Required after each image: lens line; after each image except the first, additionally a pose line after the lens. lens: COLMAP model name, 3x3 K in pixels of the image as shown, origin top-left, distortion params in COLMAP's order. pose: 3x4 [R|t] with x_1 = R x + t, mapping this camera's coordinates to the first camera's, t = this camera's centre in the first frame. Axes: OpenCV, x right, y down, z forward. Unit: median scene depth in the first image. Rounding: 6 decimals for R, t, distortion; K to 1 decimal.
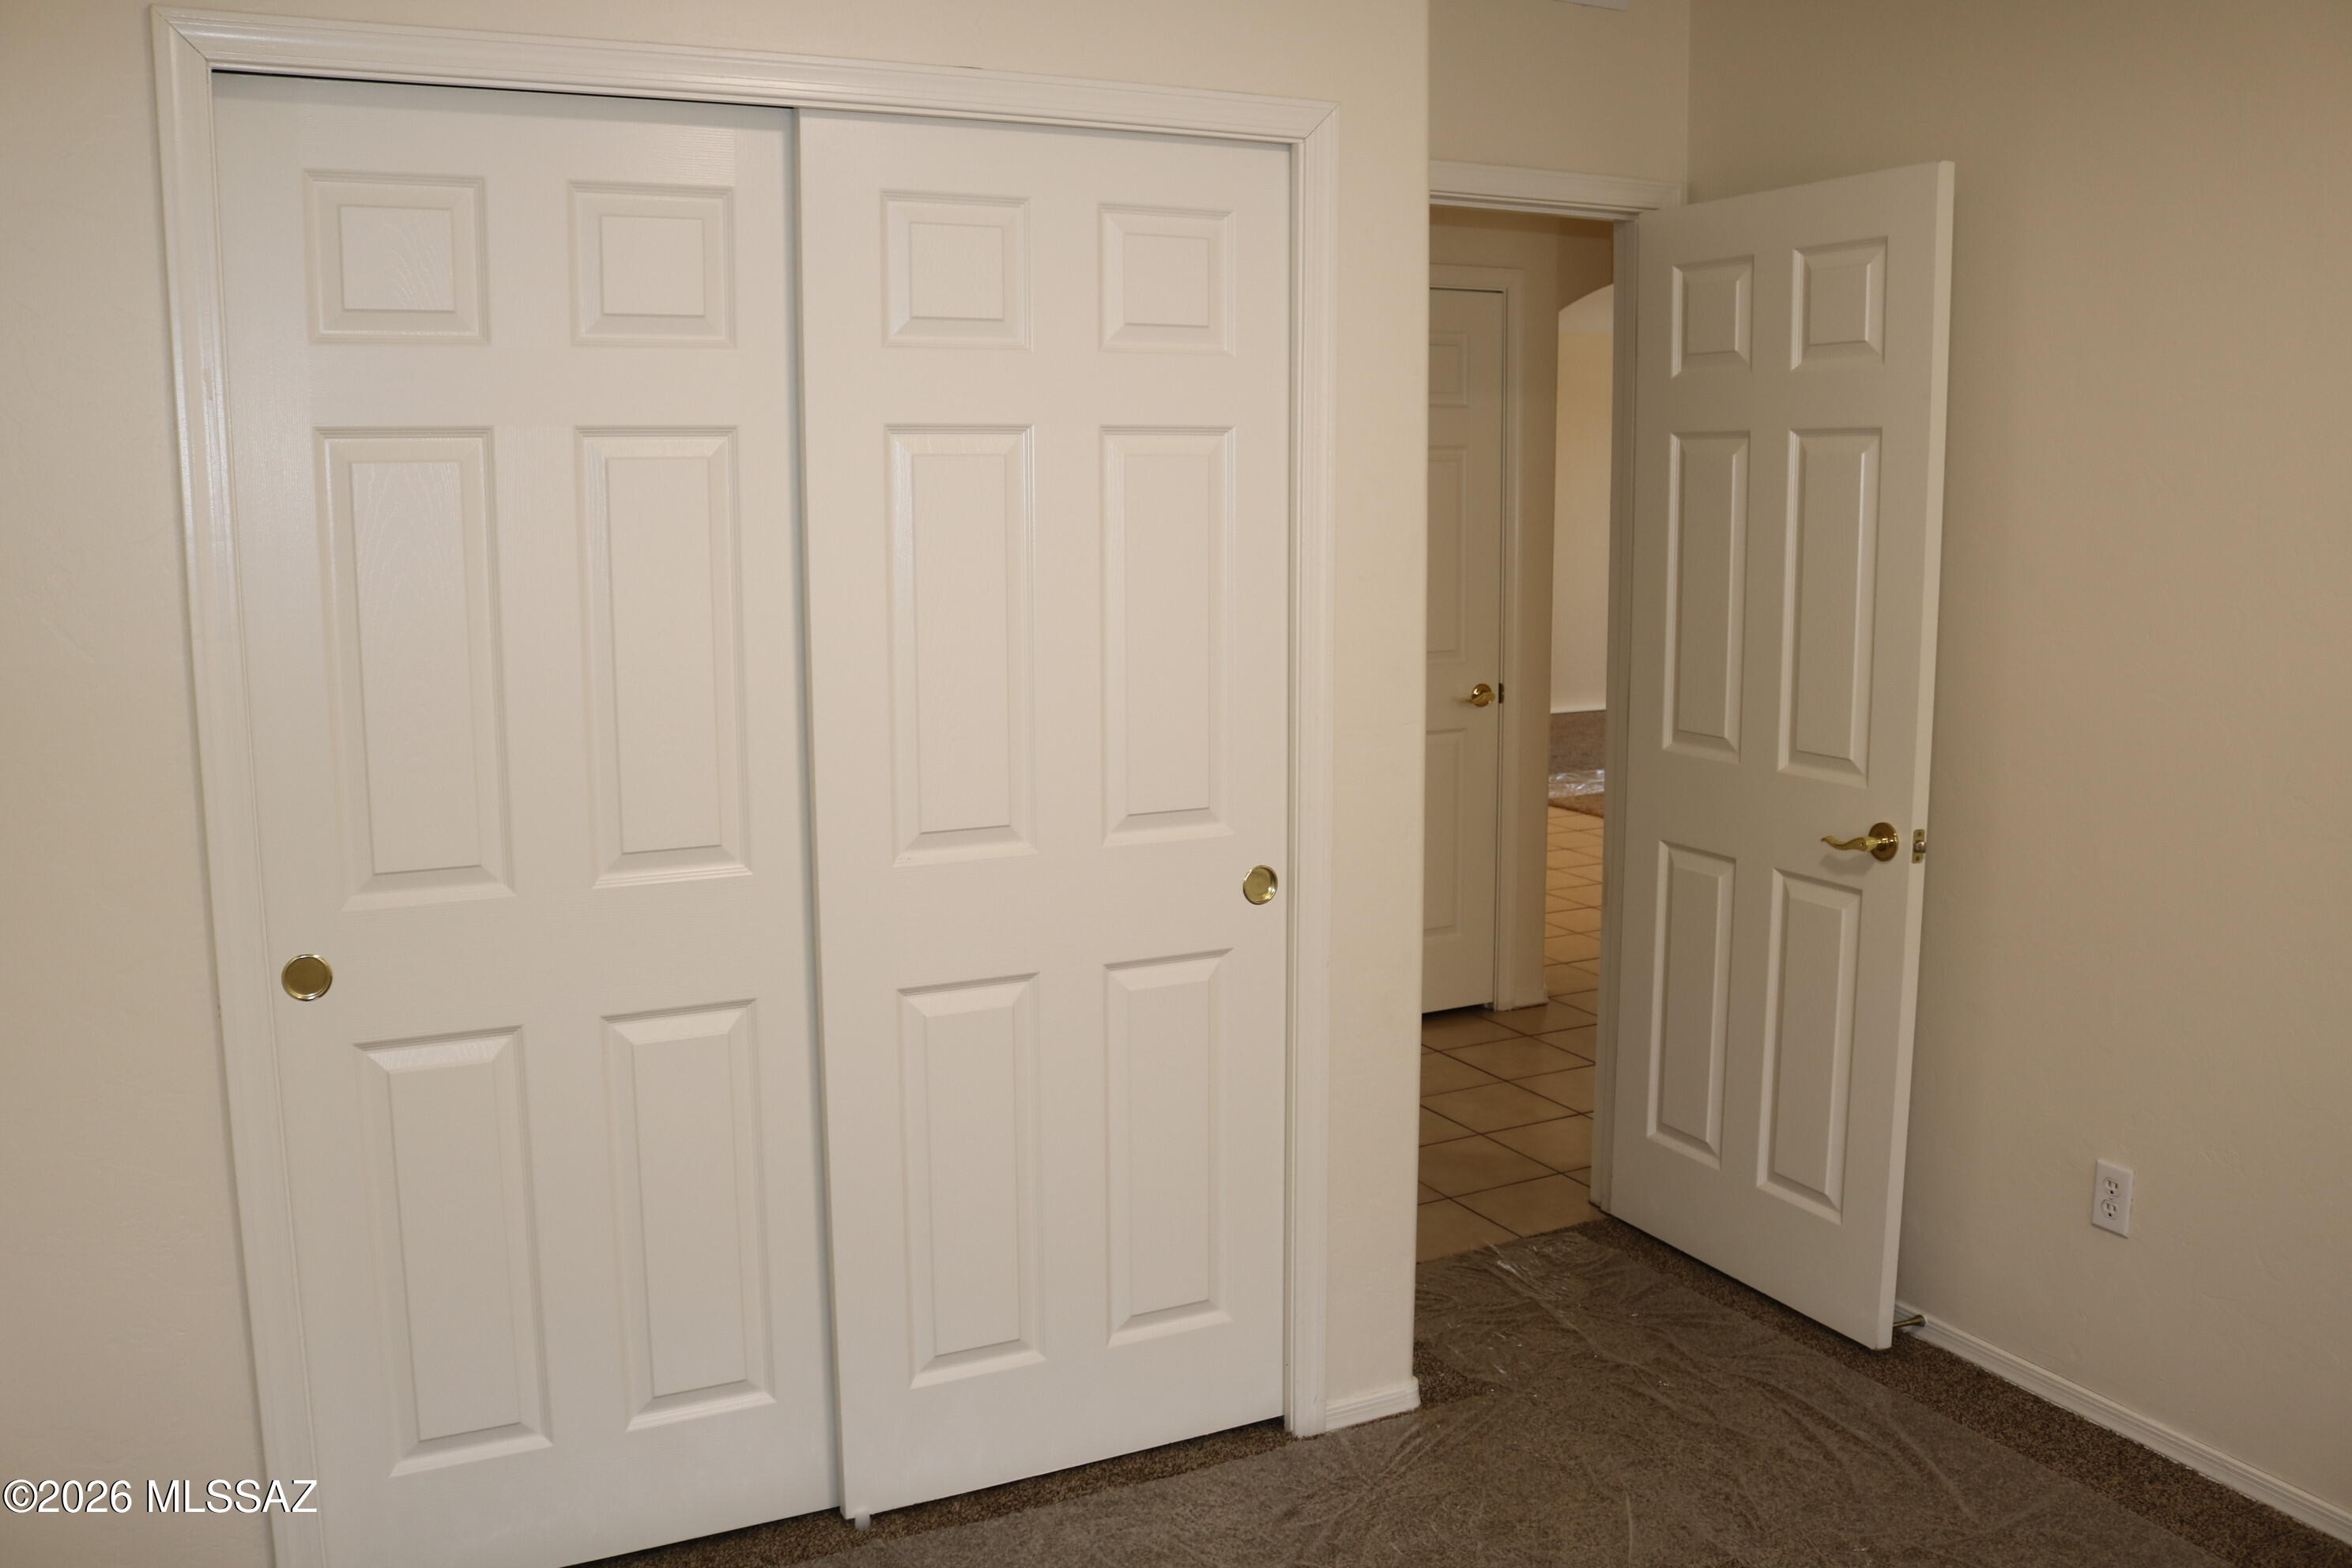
lens RADIAL K [[1959.8, 0, 1176.0], [0, 1959.8, 784.0], [0, 0, 1]] dist [-0.137051, 0.106037]
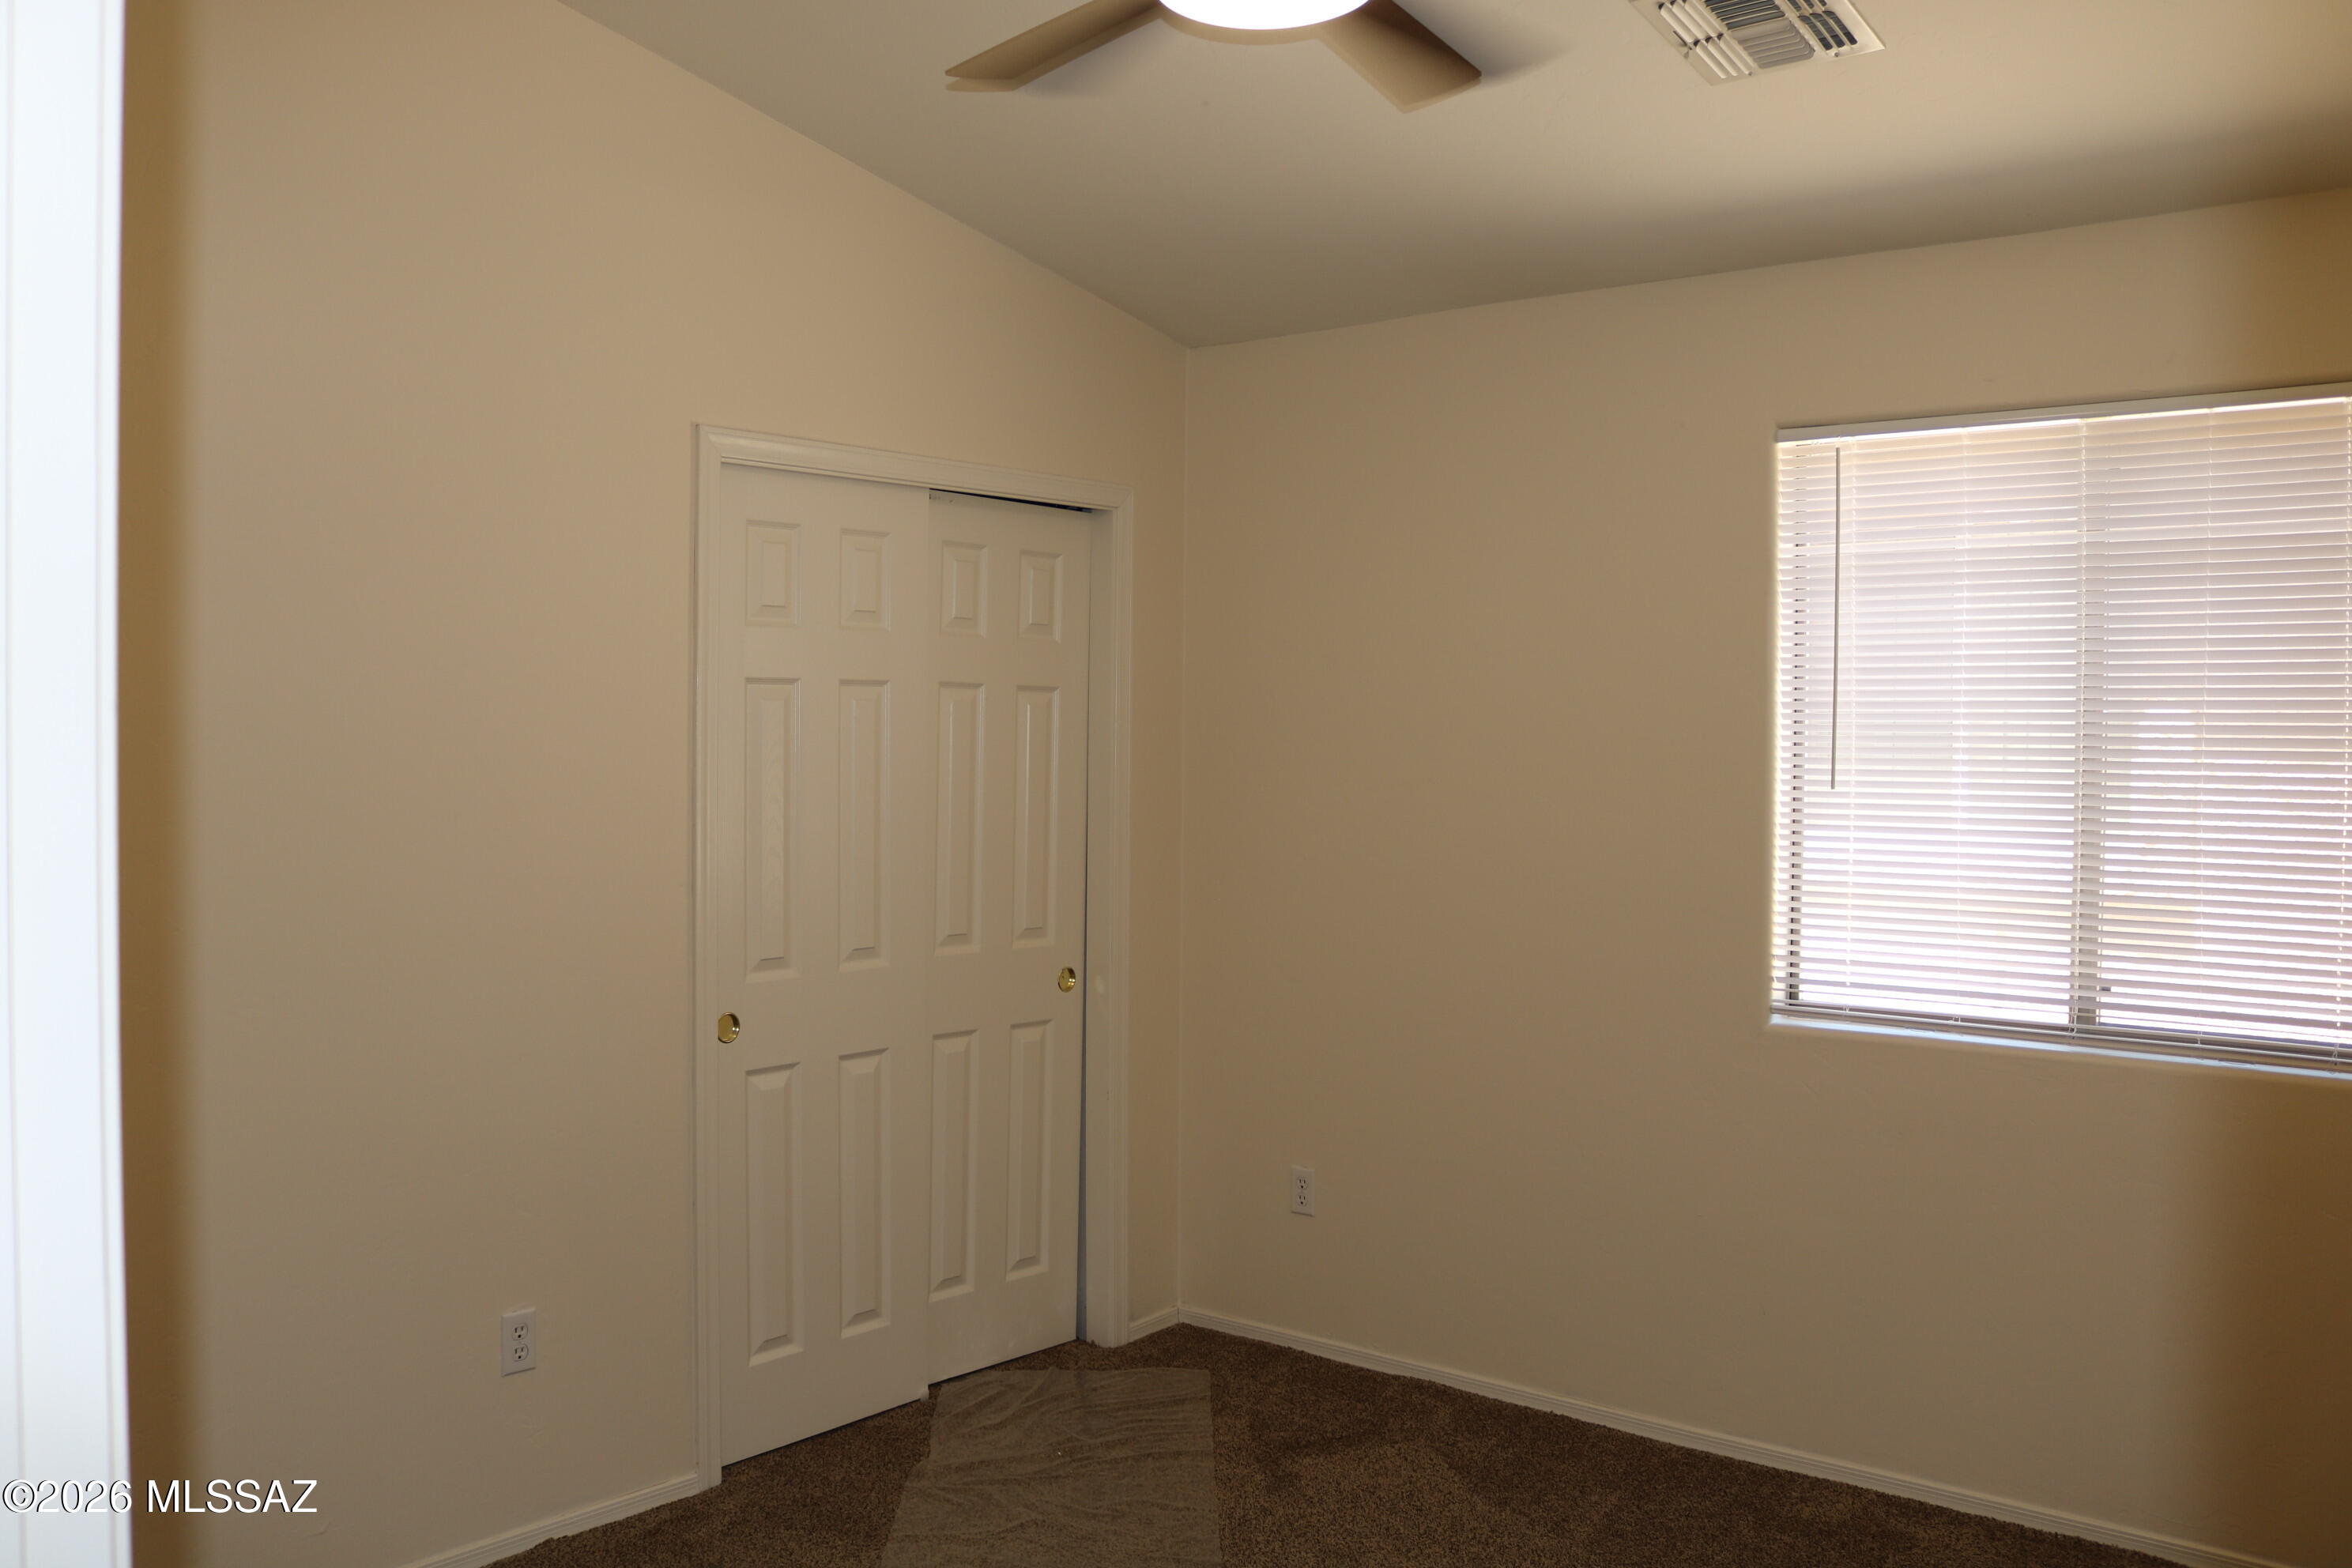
lens RADIAL K [[1959.8, 0, 1176.0], [0, 1959.8, 784.0], [0, 0, 1]] dist [-0.137051, 0.106037]
pose [[0.808904, 0.003900, 0.587927, -0.693907], [0.062406, 0.993759, -0.092454, 0.045269], [-0.584619, 0.111477, 0.803613, -0.312328]]
